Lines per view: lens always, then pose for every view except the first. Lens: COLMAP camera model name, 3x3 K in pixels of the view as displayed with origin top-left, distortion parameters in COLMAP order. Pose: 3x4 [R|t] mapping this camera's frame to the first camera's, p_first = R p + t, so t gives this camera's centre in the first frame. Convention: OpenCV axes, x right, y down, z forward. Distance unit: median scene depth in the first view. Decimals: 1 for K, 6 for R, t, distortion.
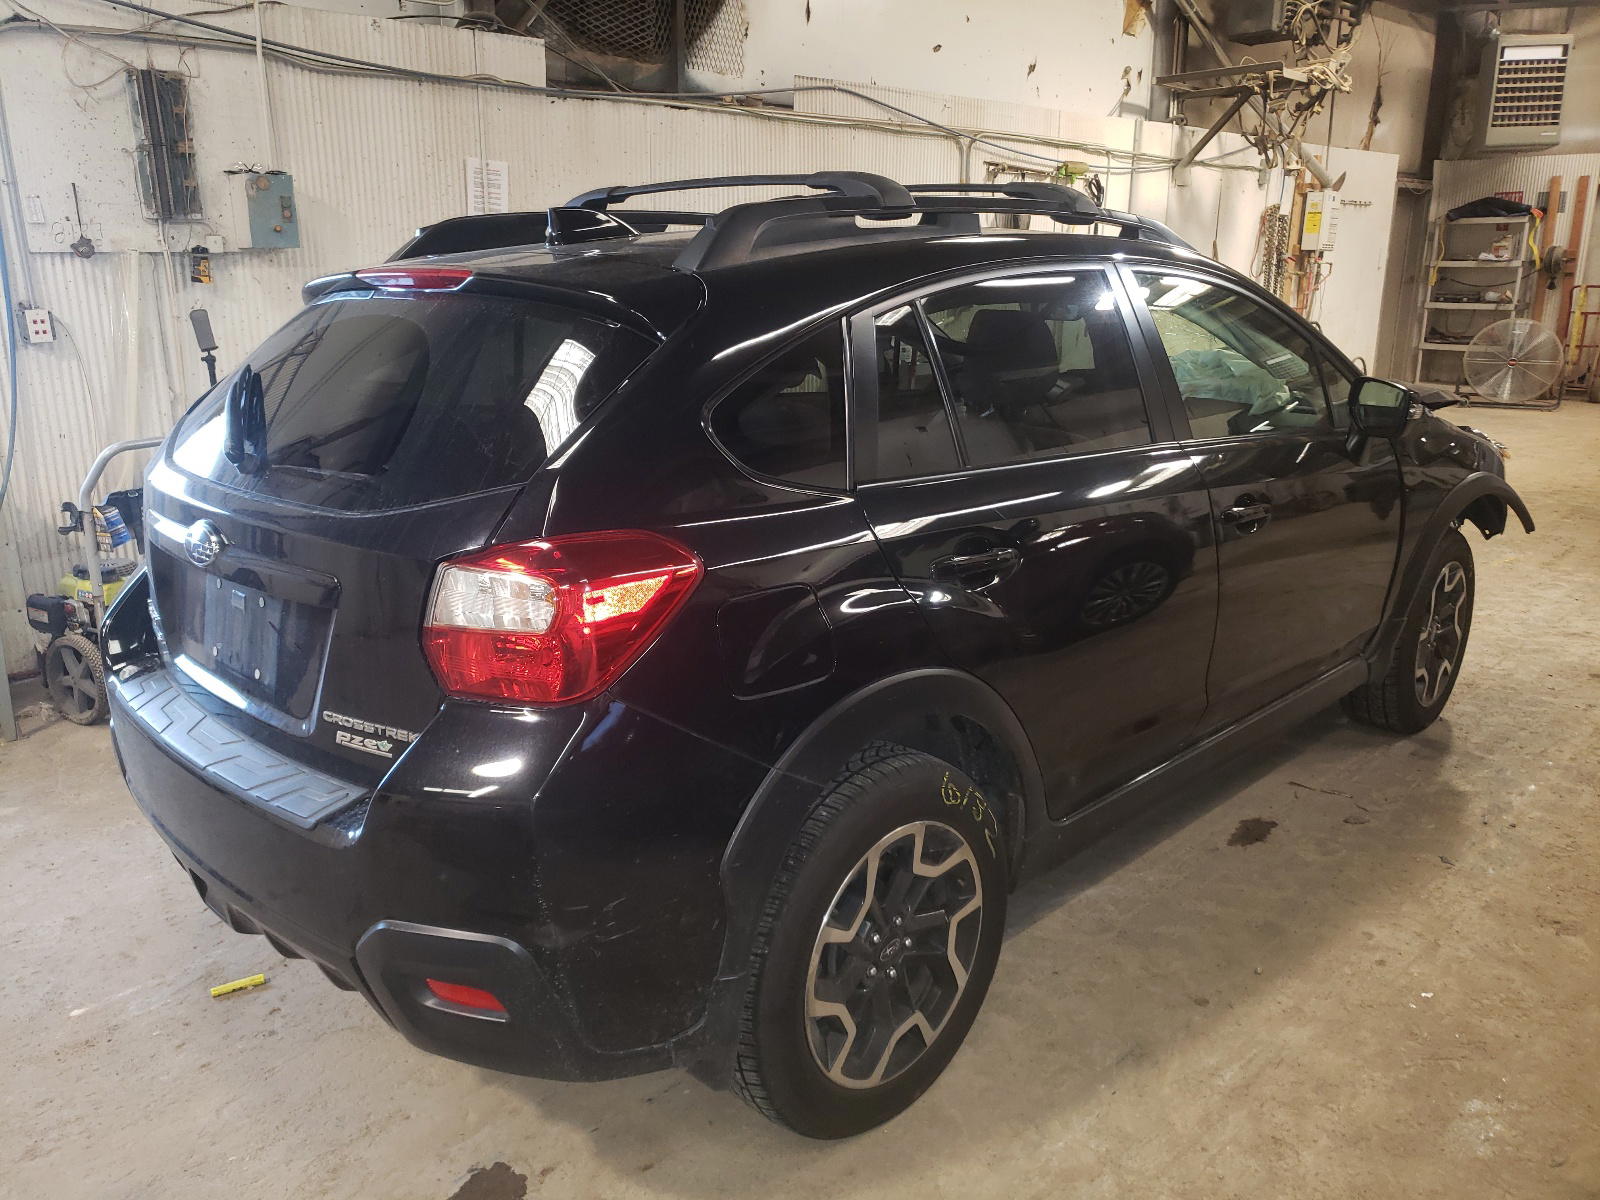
lens RADIAL K [[1298.0, 0, 800.0], [0, 1298.0, 600.0], [0, 0, 1]] dist [0.006308, 0.006176]
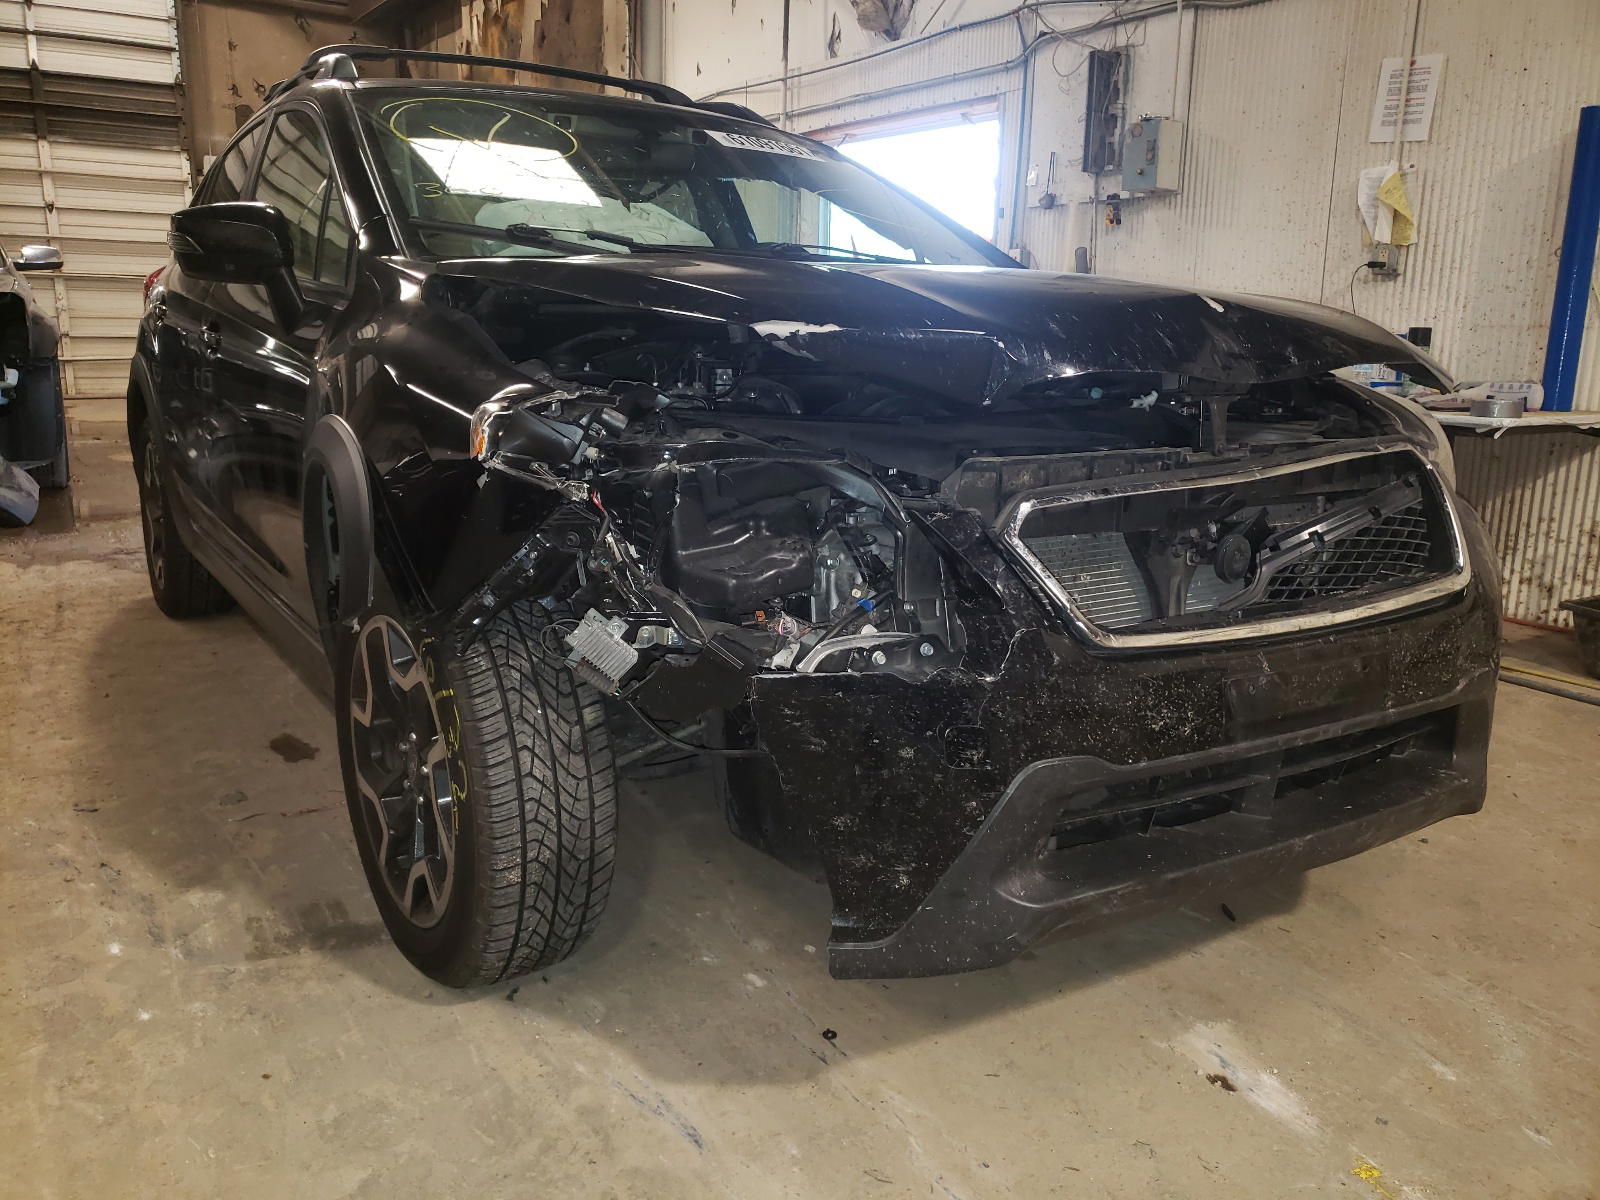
lens RADIAL K [[1298.0, 0, 800.0], [0, 1298.0, 600.0], [0, 0, 1]] dist [0.006308, 0.006176]
pose [[-0.231961, 0.200704, -0.951794, 0.800145], [-0.278650, 0.923765, 0.262703, -0.167844], [0.931960, 0.326154, -0.158351, 1.066511]]
